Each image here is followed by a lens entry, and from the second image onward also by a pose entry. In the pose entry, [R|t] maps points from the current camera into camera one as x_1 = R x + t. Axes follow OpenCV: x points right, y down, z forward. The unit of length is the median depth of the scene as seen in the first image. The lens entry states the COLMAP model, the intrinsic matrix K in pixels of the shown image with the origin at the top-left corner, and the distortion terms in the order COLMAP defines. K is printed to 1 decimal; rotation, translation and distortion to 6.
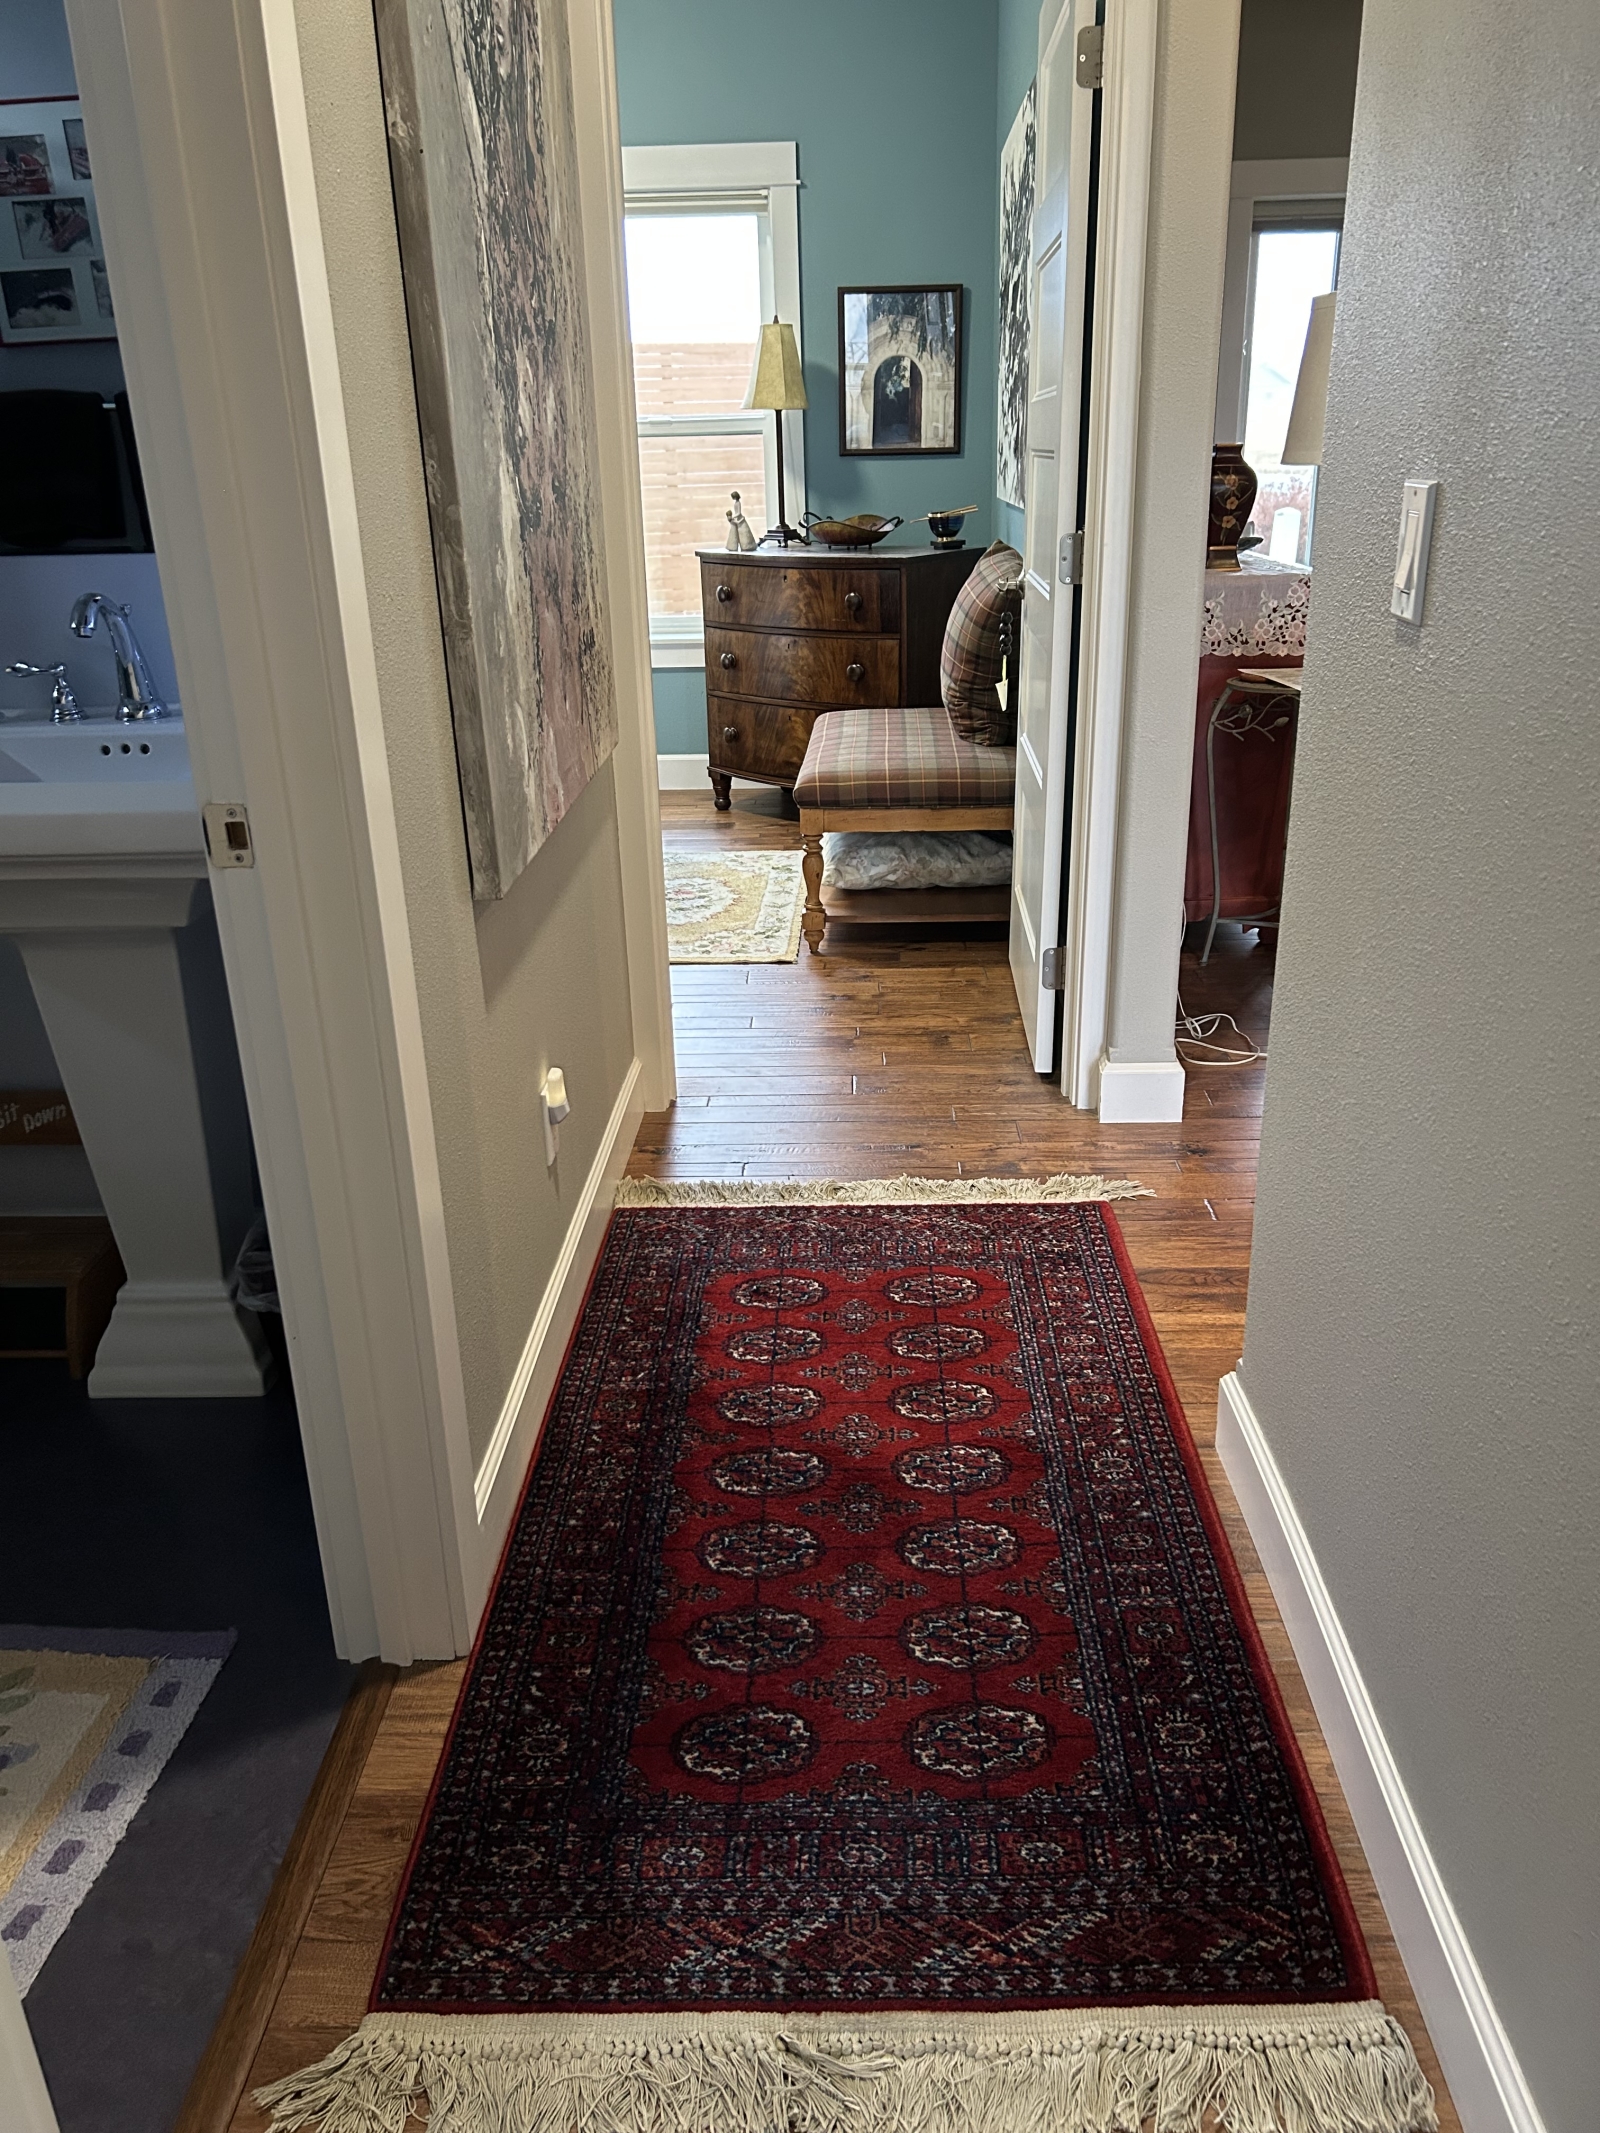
lens RADIAL K [[1595.1, 0, 815.7], [0, 1595.1, 1066.7], [0, 0, 1]] dist [0.053994, 0.002581]
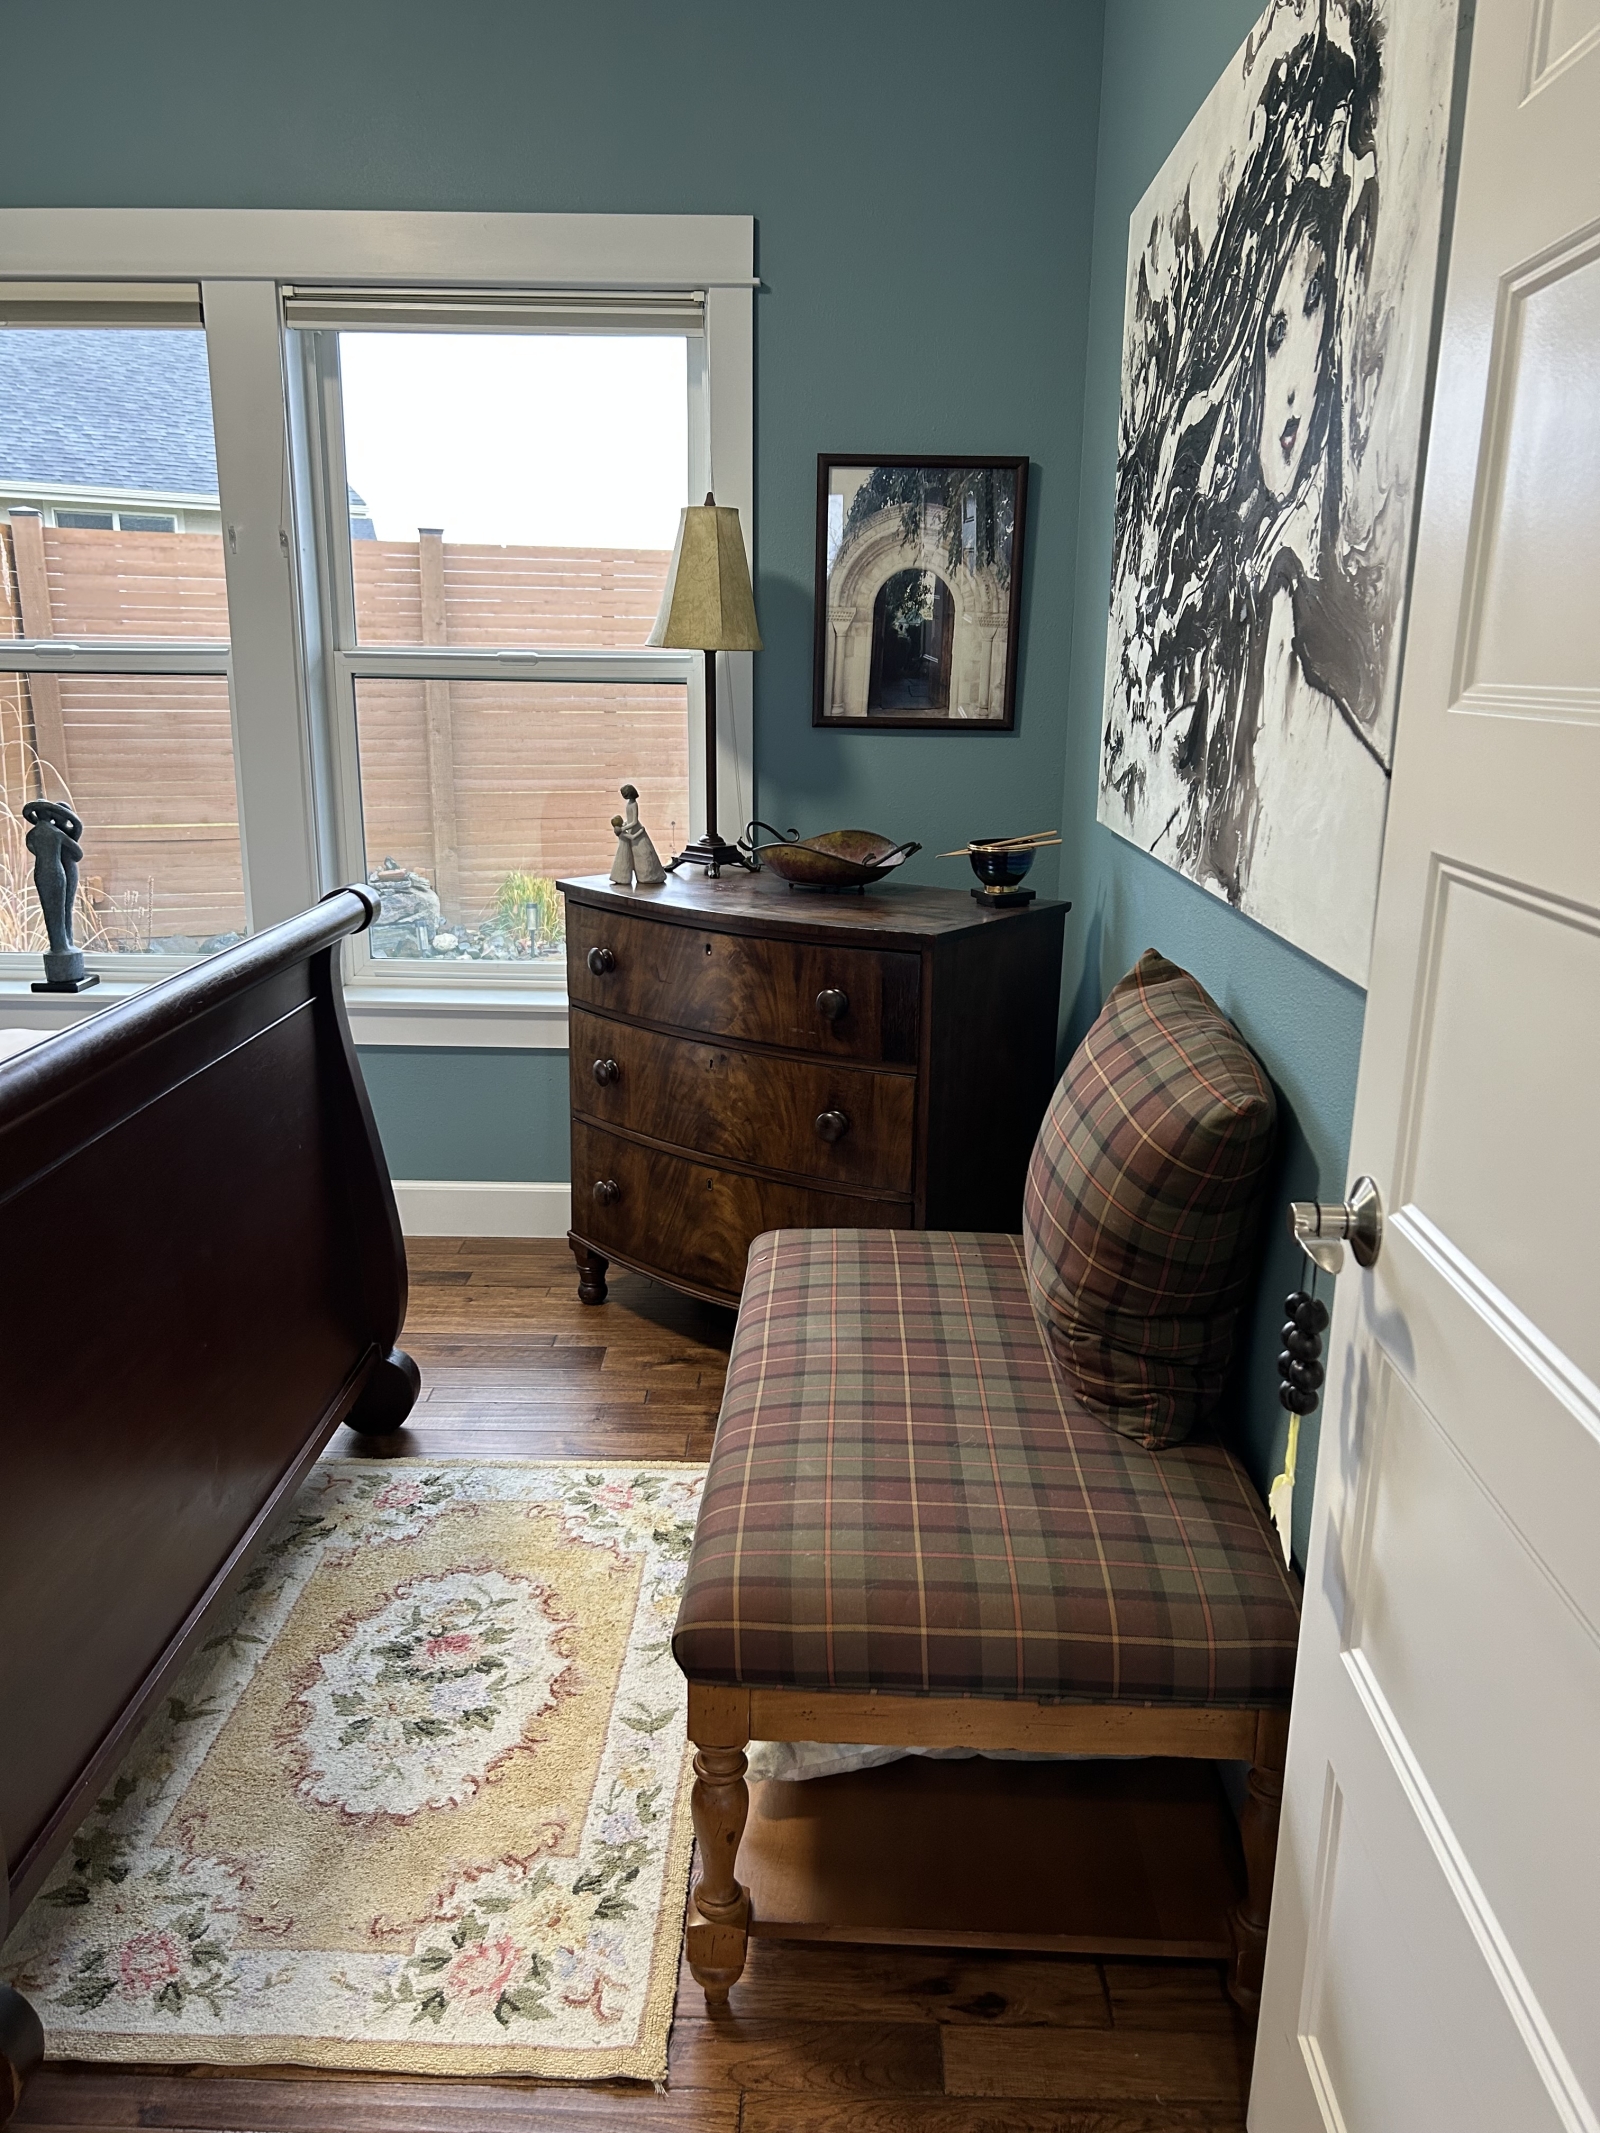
lens RADIAL K [[1577.7, 0, 800.0], [0, 1577.7, 1066.5], [0, 0, 1]] dist [0.205027, -0.290536]
pose [[0.999285, 0.032822, 0.018761, 0.003415], [-0.030398, 0.992616, -0.117425, -0.193919], [-0.022476, 0.116771, 0.992905, 0.447998]]
